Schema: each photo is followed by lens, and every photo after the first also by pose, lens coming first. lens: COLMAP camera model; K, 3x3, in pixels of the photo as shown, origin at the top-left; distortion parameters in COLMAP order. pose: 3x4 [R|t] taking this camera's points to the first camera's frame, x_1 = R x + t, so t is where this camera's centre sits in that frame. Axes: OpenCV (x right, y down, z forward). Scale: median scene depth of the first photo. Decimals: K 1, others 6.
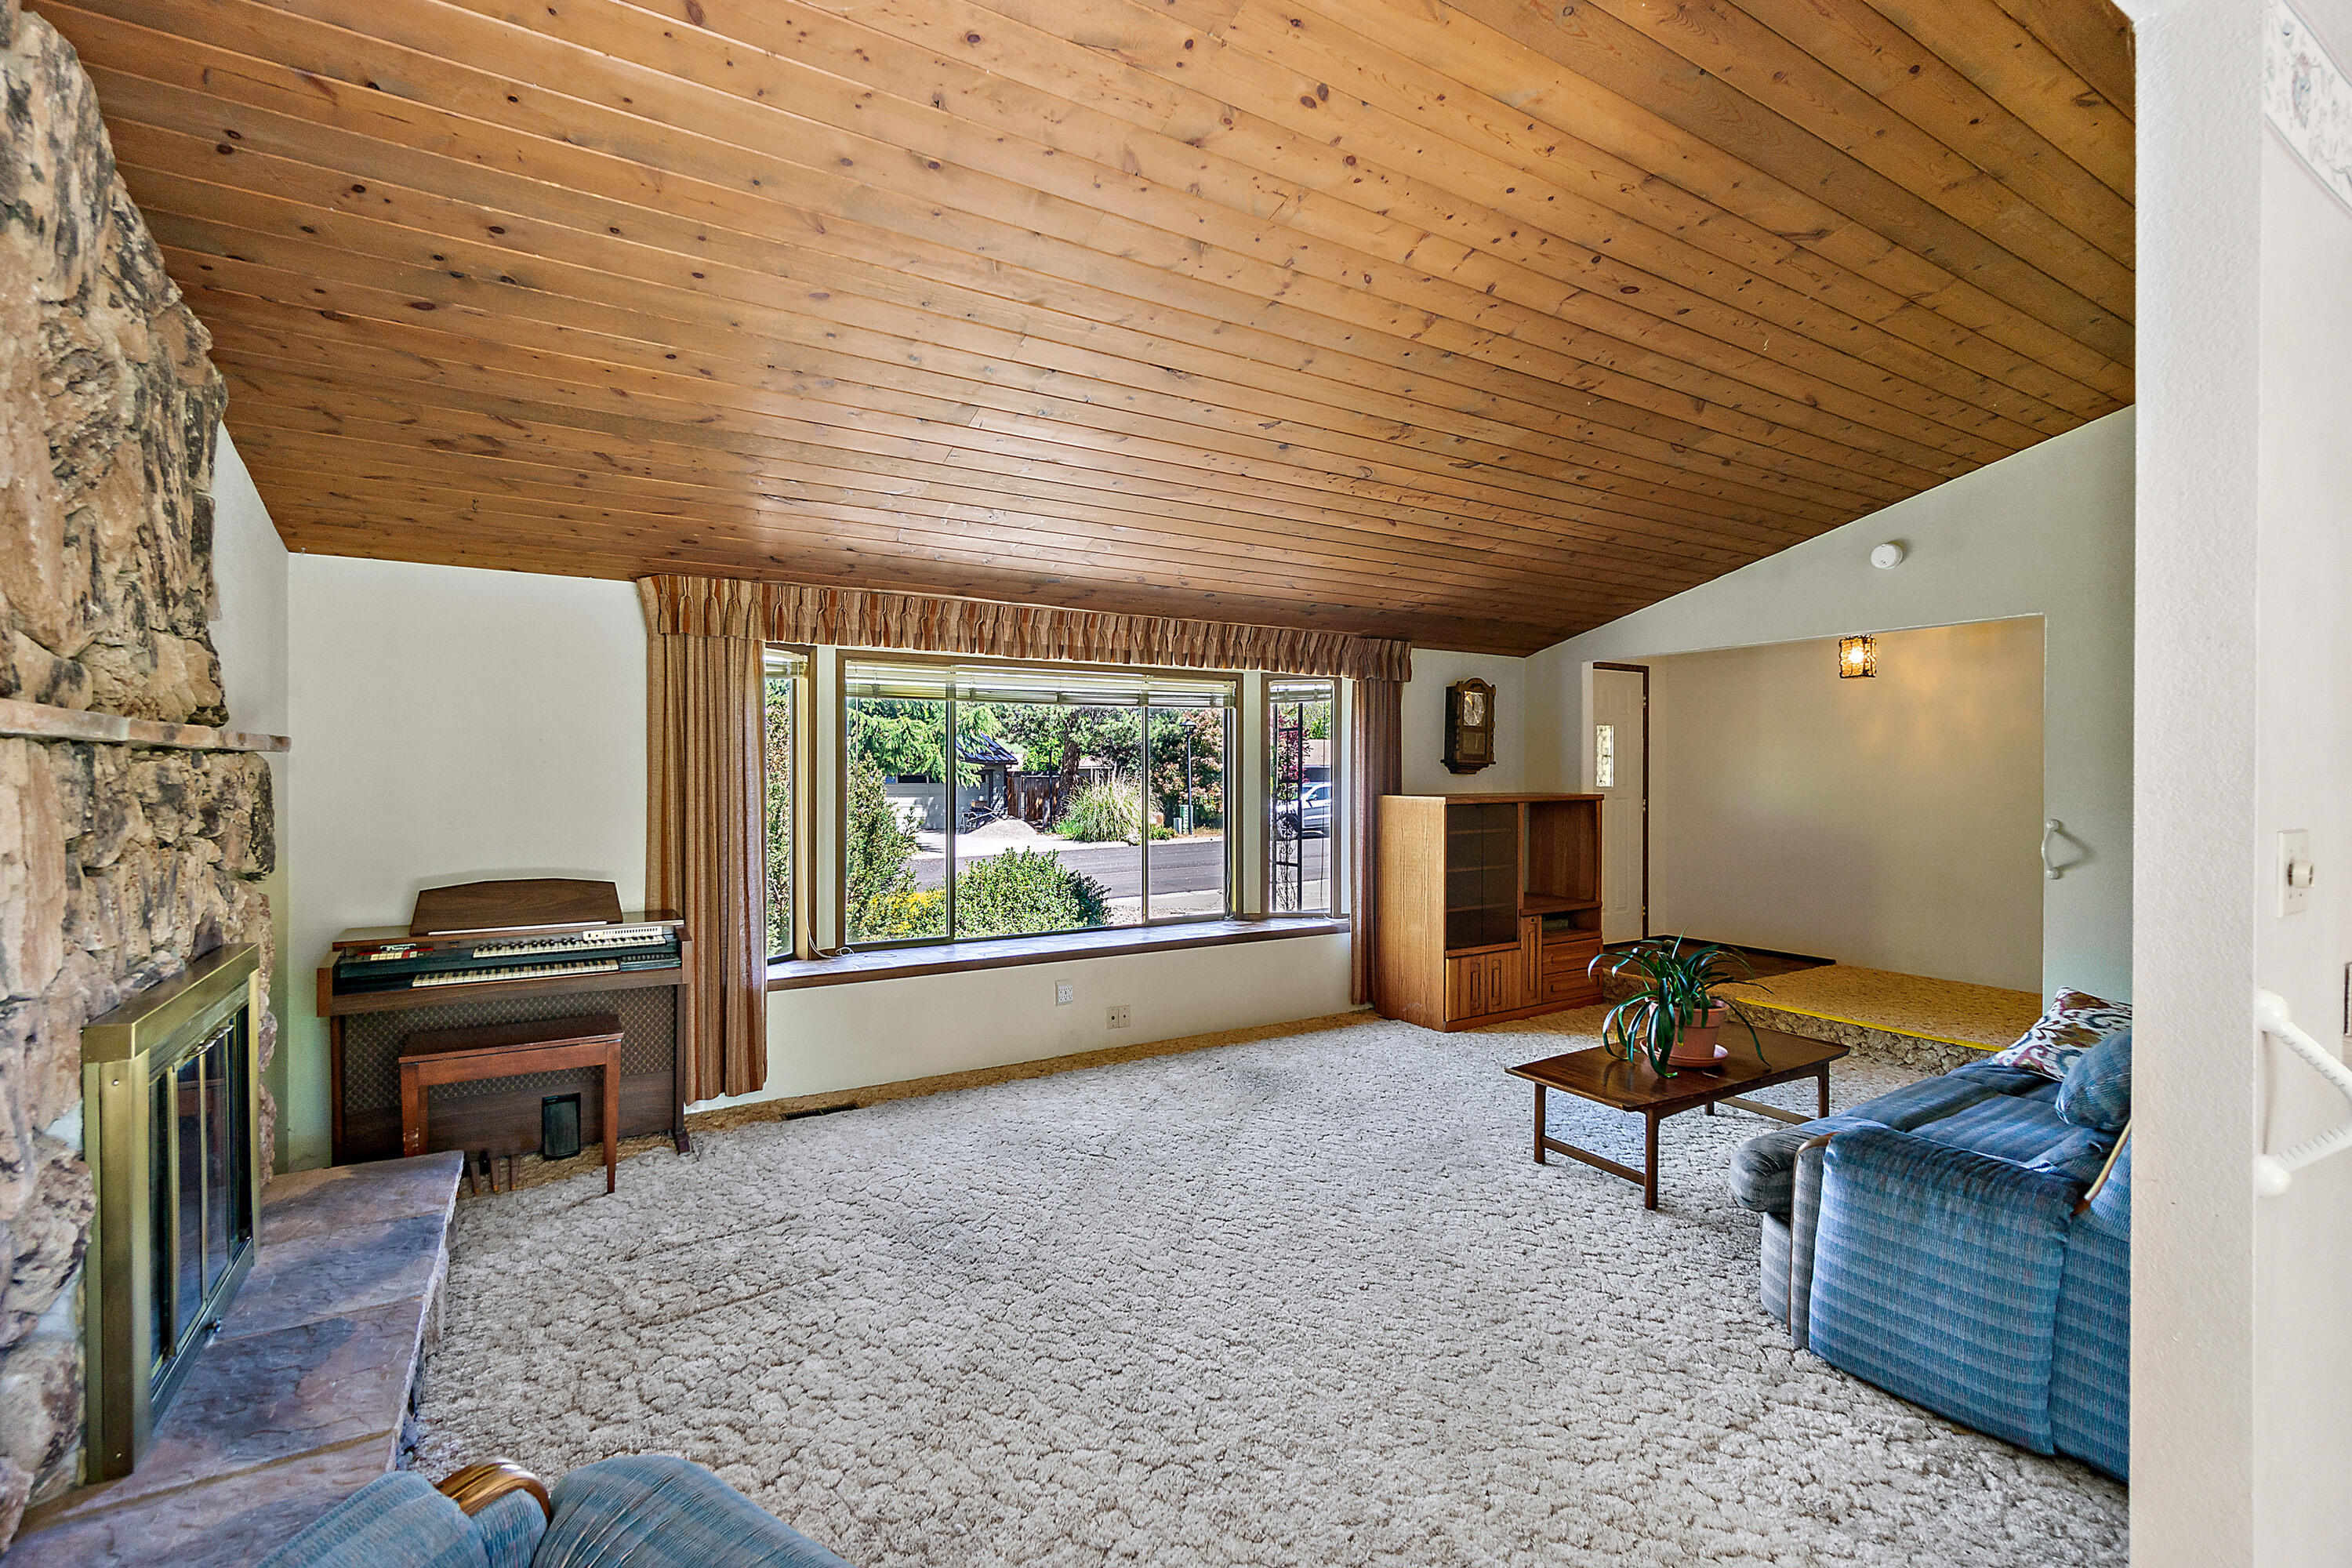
lens RADIAL K [[1024.0, 0, 1152.4], [0, 1024.0, 772.5], [0, 0, 1]] dist [-0.008869, 0.002257]
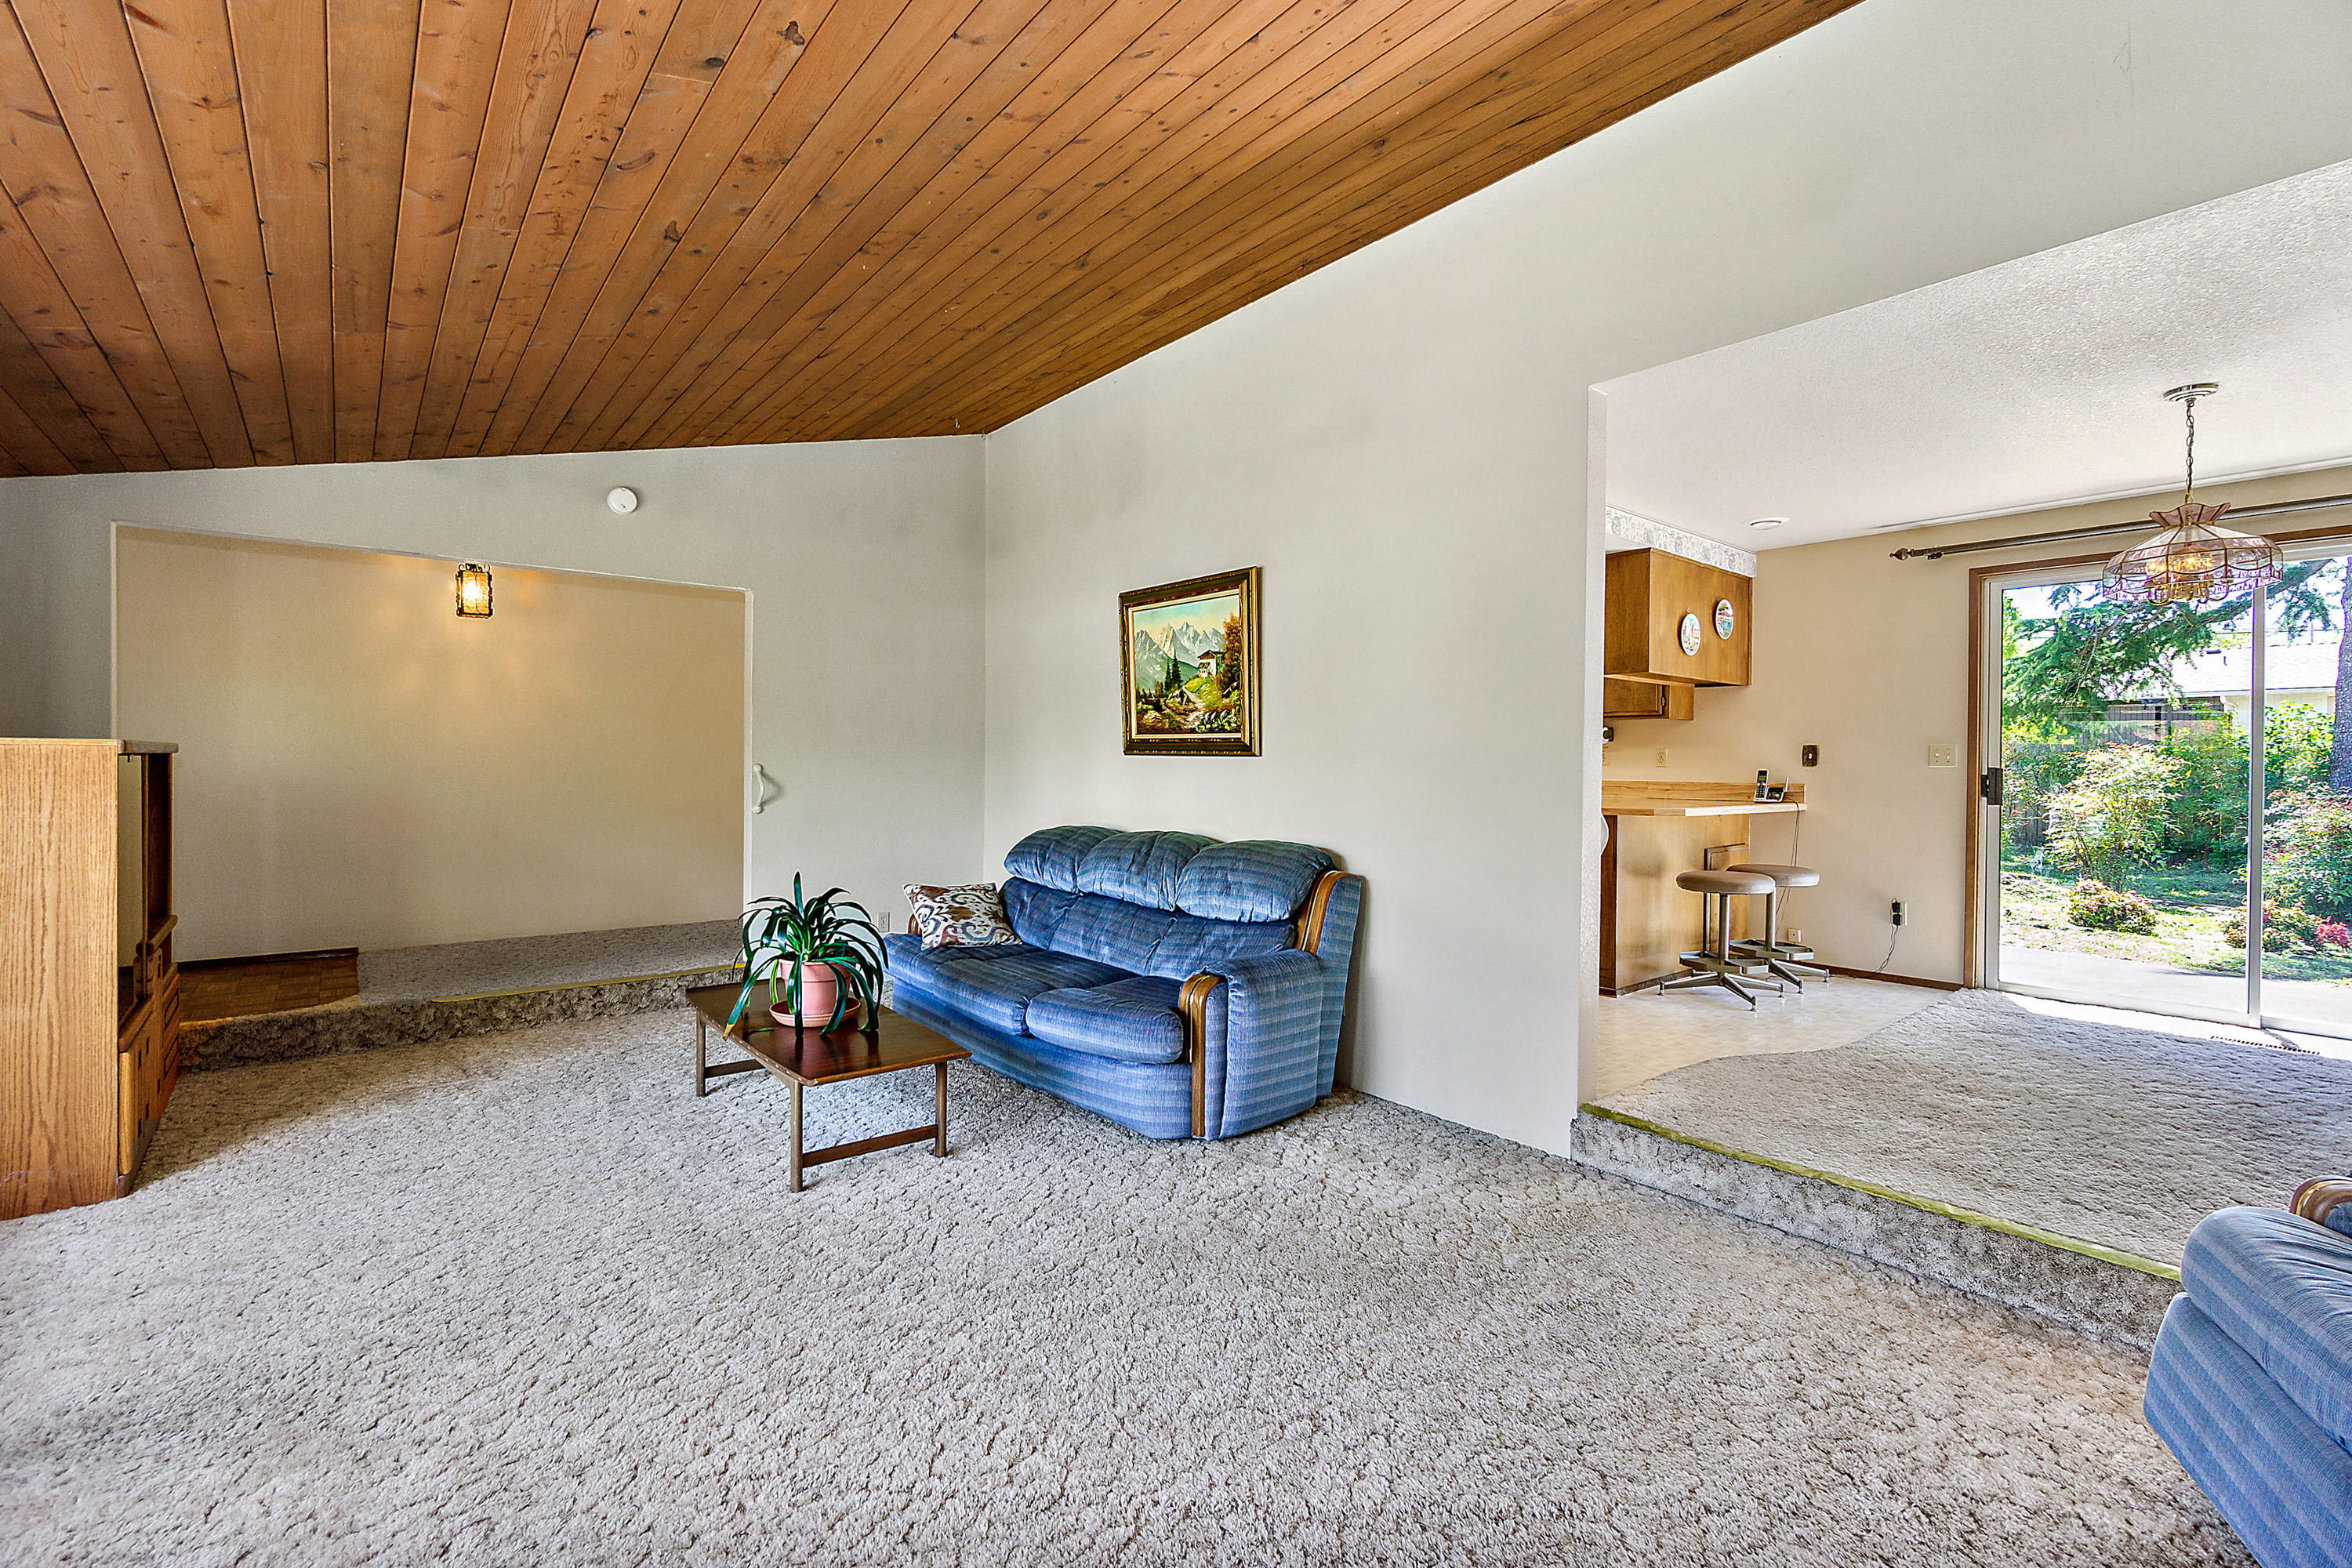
lens RADIAL K [[1024.0, 0, 1147.6], [0, 1024.0, 767.3], [0, 0, 1]] dist [-0.008869, 0.002257]
pose [[-0.146556, -0.006467, 0.989181, -0.325659], [-0.007828, 0.999955, 0.005377, 0.035037], [-0.989171, -0.006956, -0.146600, 0.628599]]
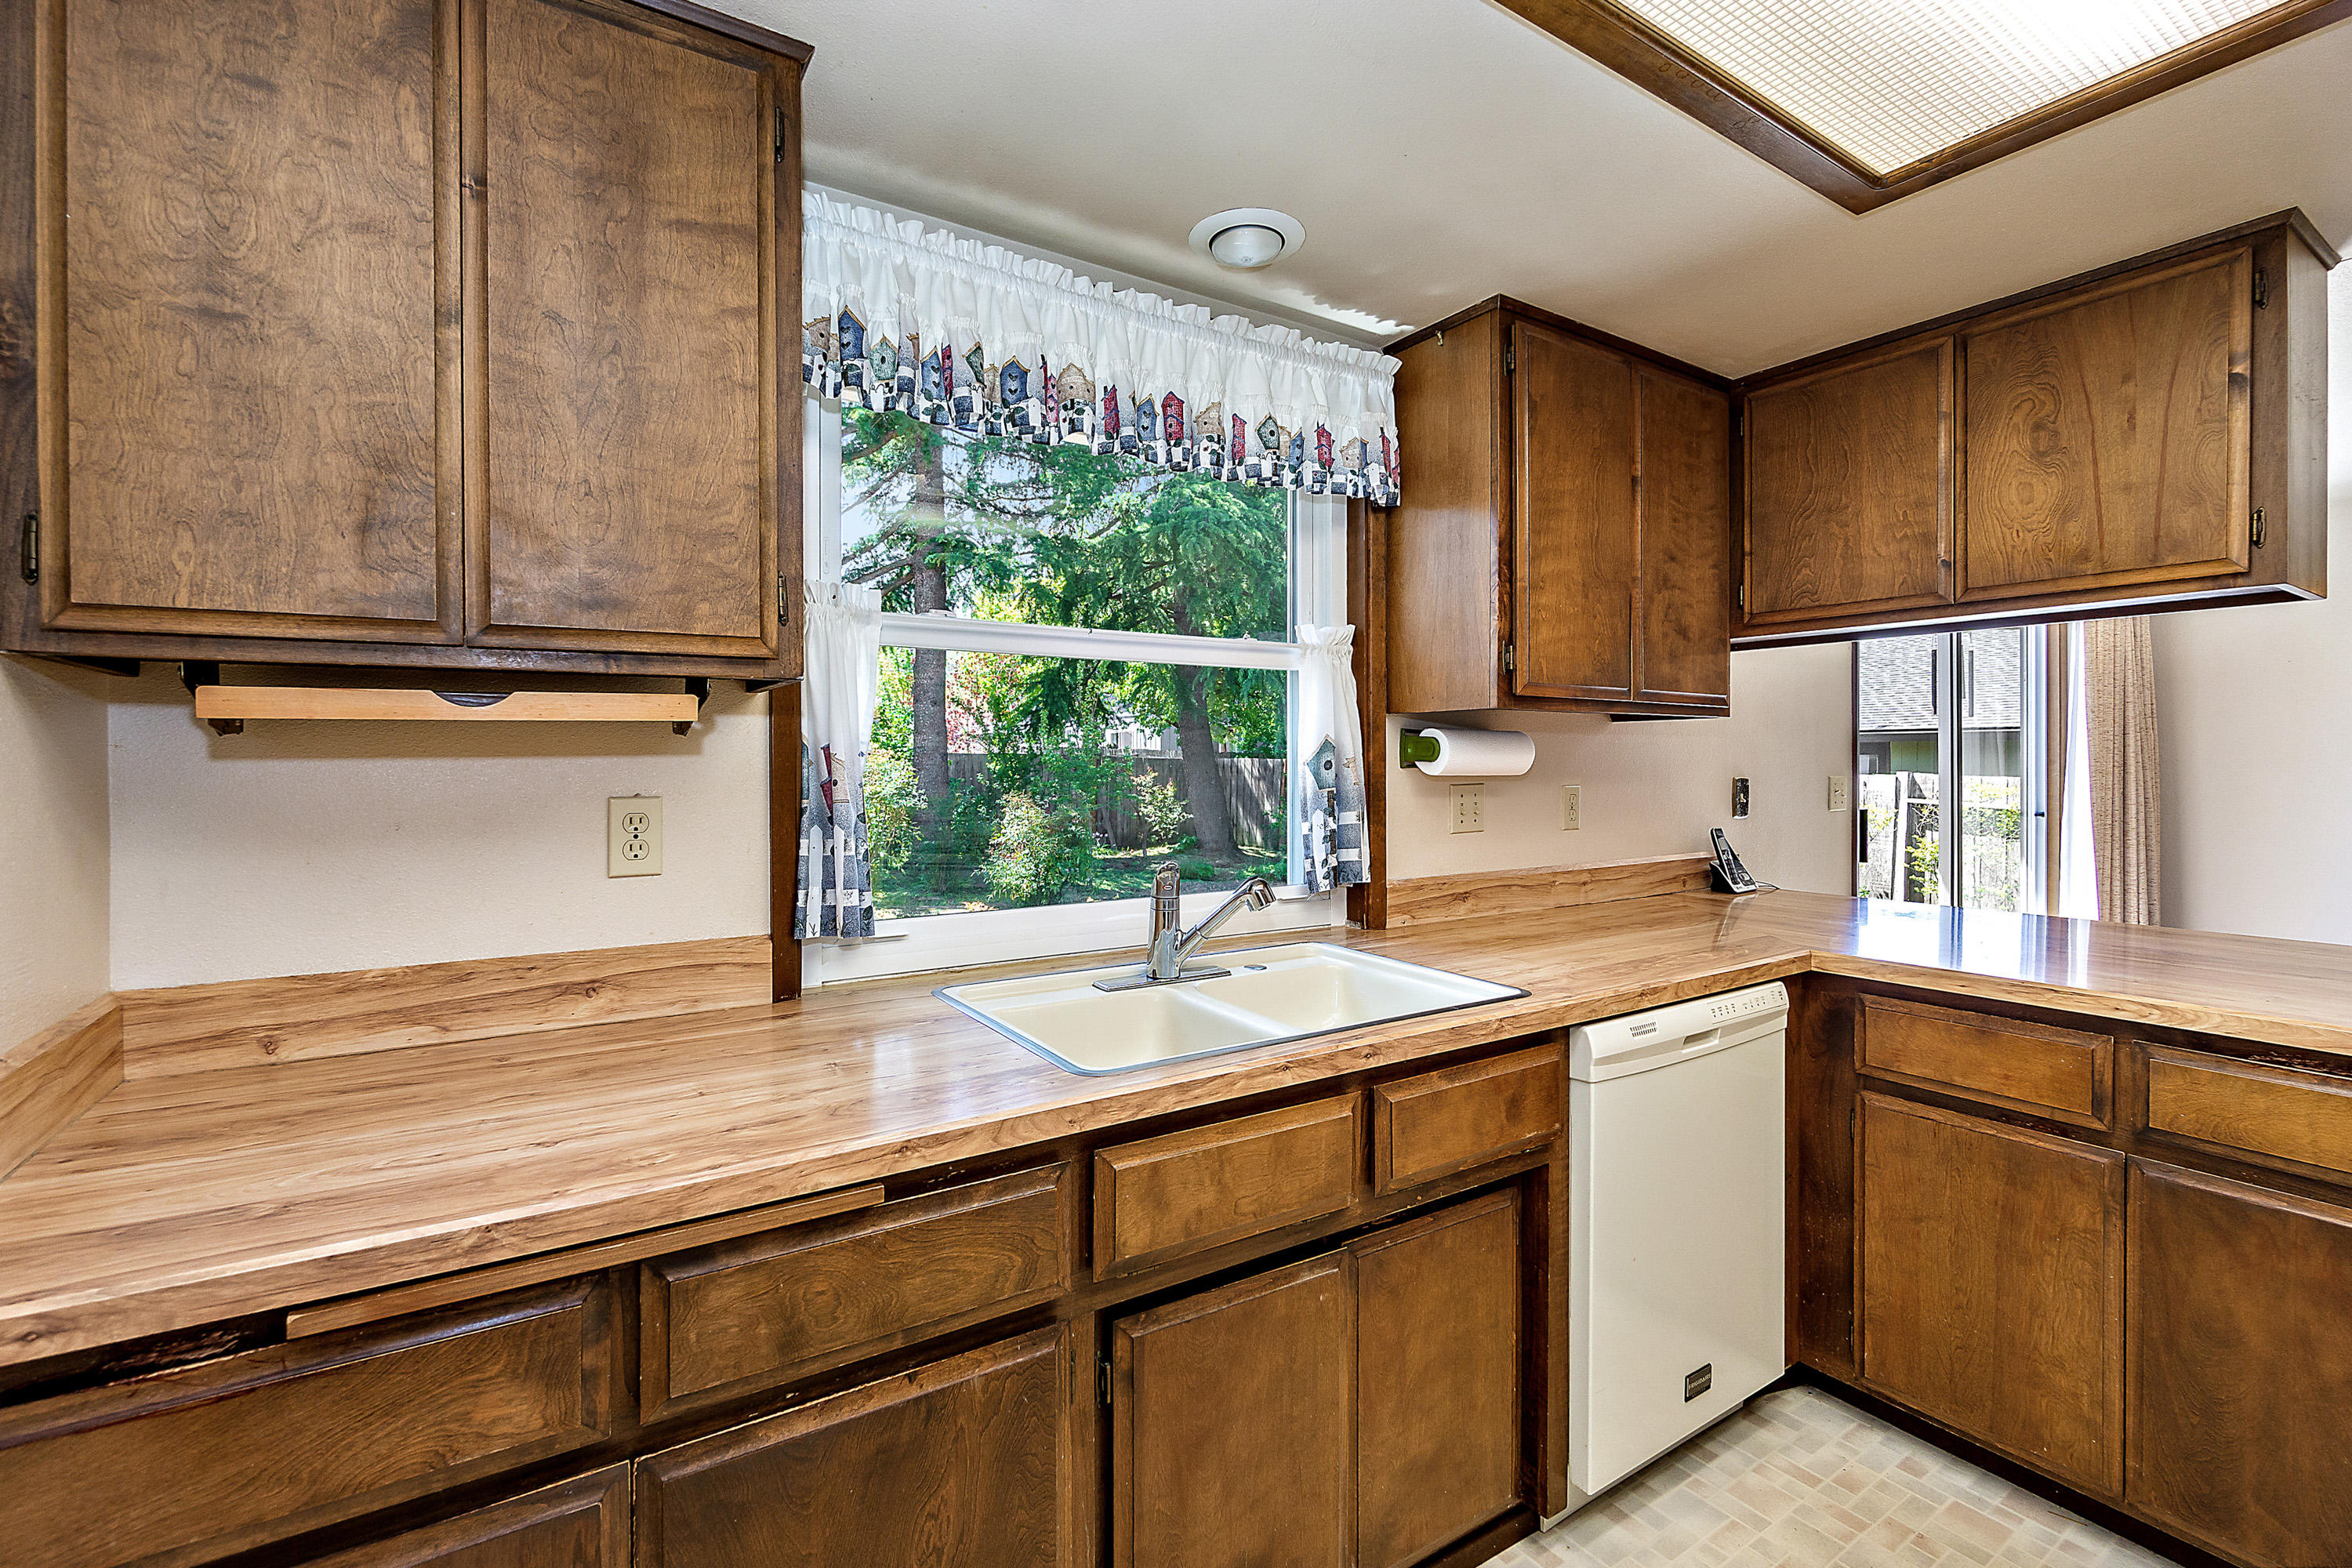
lens RADIAL K [[1024.0, 0, 1164.8], [0, 1024.0, 763.3], [0, 0, 1]] dist [-0.008869, 0.002257]
pose [[-0.999346, -0.002103, -0.036093, 0.982782], [-0.002118, 0.999998, 0.000366, 0.003862], [0.036092, 0.000442, -0.999348, 0.352771]]
